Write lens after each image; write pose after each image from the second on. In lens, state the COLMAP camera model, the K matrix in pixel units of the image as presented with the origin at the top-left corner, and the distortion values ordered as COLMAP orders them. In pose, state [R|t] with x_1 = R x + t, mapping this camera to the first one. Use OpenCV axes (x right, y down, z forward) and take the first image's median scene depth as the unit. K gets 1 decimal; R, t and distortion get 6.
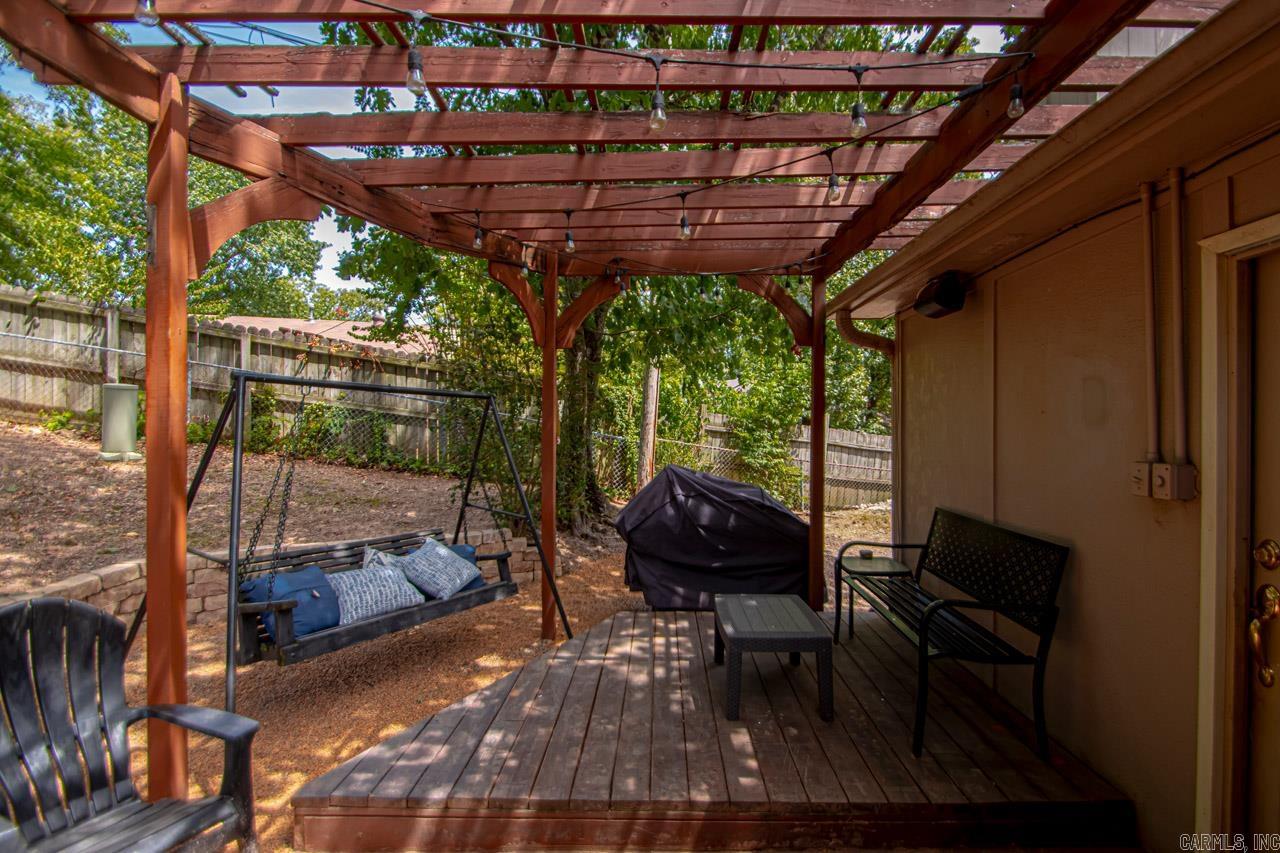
lens RADIAL K [[594.7, 0, 649.8], [0, 594.7, 424.6], [0, 0, 1]] dist [0.017106, -0.017529]
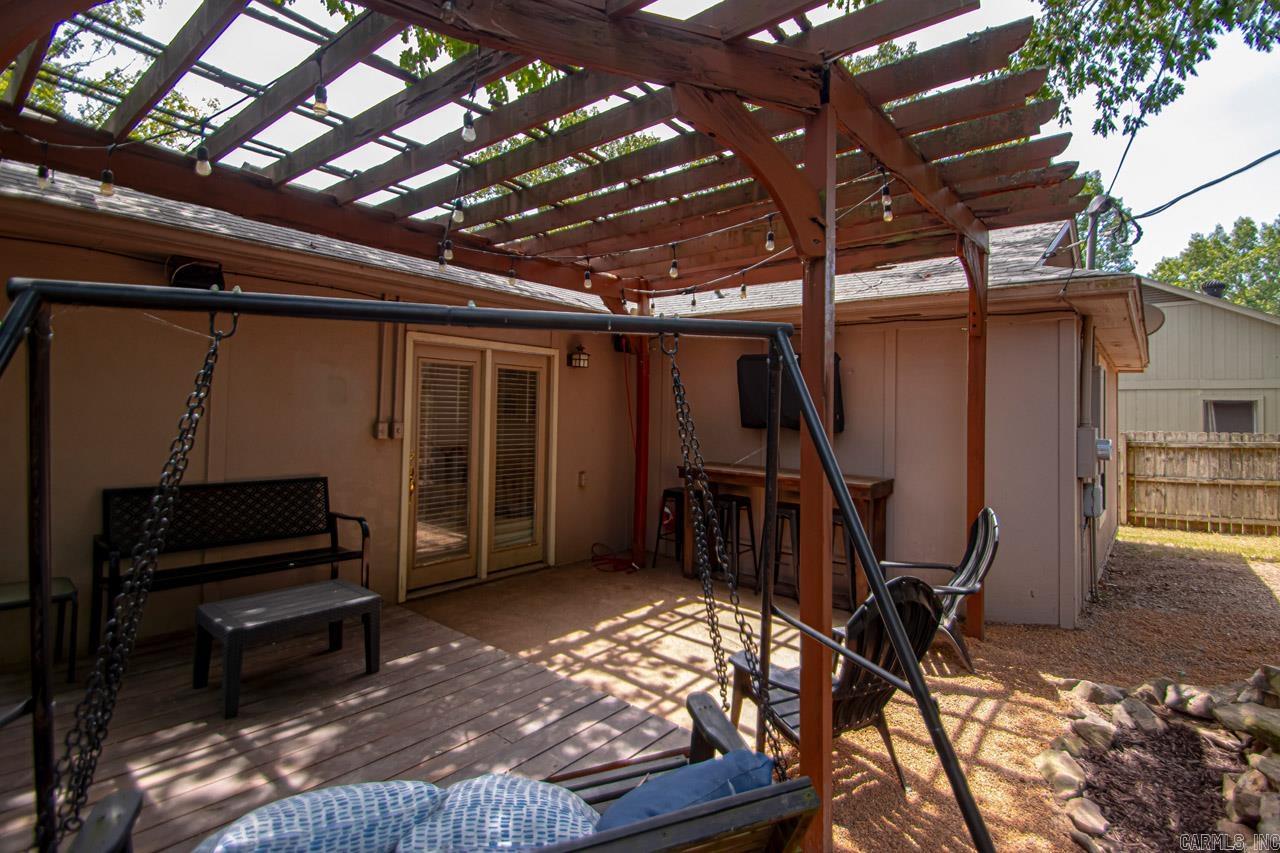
lens RADIAL K [[632.3, 0, 658.7], [0, 632.3, 376.7], [0, 0, 1]] dist [-0.014980, -0.000274]
pose [[-0.792242, 0.002888, 0.610200, -0.857575], [-0.029131, 0.998670, -0.042549, -0.021774], [-0.609511, -0.051485, -0.791104, 1.382146]]
